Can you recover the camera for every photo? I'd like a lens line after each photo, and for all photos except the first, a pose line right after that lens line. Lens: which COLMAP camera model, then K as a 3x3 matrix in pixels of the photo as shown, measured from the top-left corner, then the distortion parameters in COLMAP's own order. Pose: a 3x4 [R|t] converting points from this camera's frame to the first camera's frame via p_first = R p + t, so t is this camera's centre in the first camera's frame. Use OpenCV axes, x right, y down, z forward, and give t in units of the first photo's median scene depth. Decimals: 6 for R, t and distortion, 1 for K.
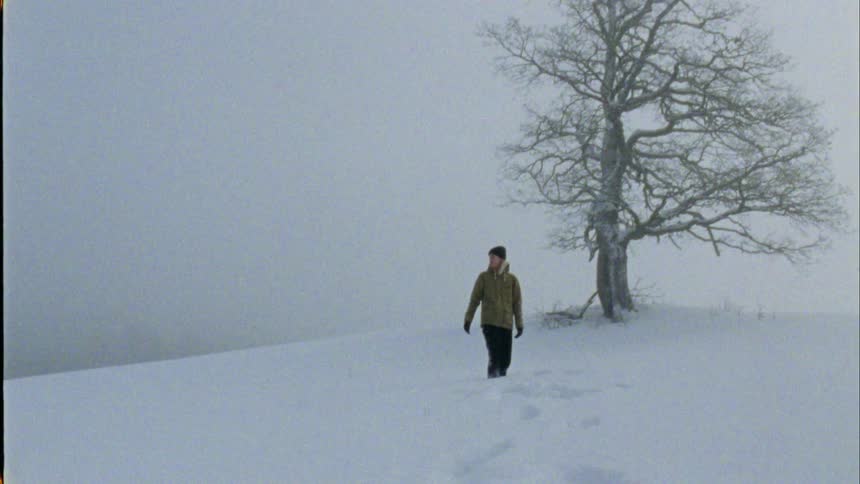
lens RADIAL K [[852.6, 0, 430.0], [0, 852.6, 242.0], [0, 0, 1]] dist [-0.203987, 0.262516]
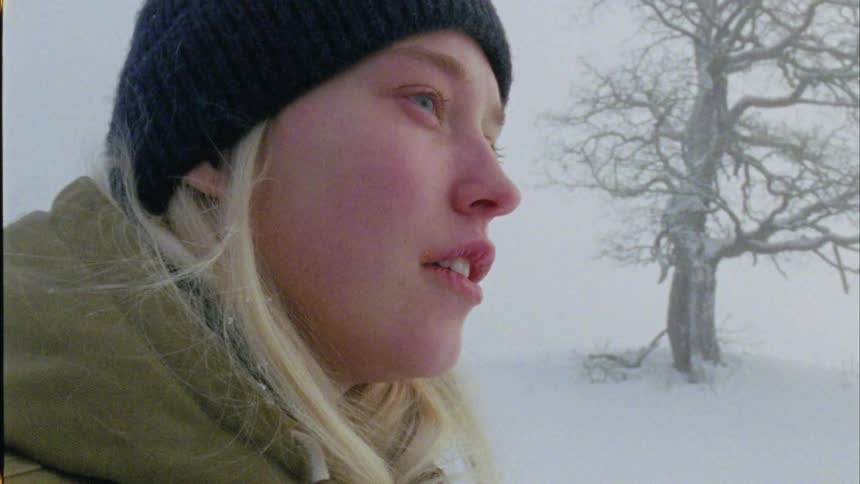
lens RADIAL K [[852.6, 0, 430.0], [0, 852.6, 242.0], [0, 0, 1]] dist [-0.203987, 0.262516]
pose [[0.994995, 0.092509, -0.037772, 0.030284], [-0.092570, 0.995706, 0.000122, 0.006903], [0.037621, 0.003375, 0.999286, 0.326504]]
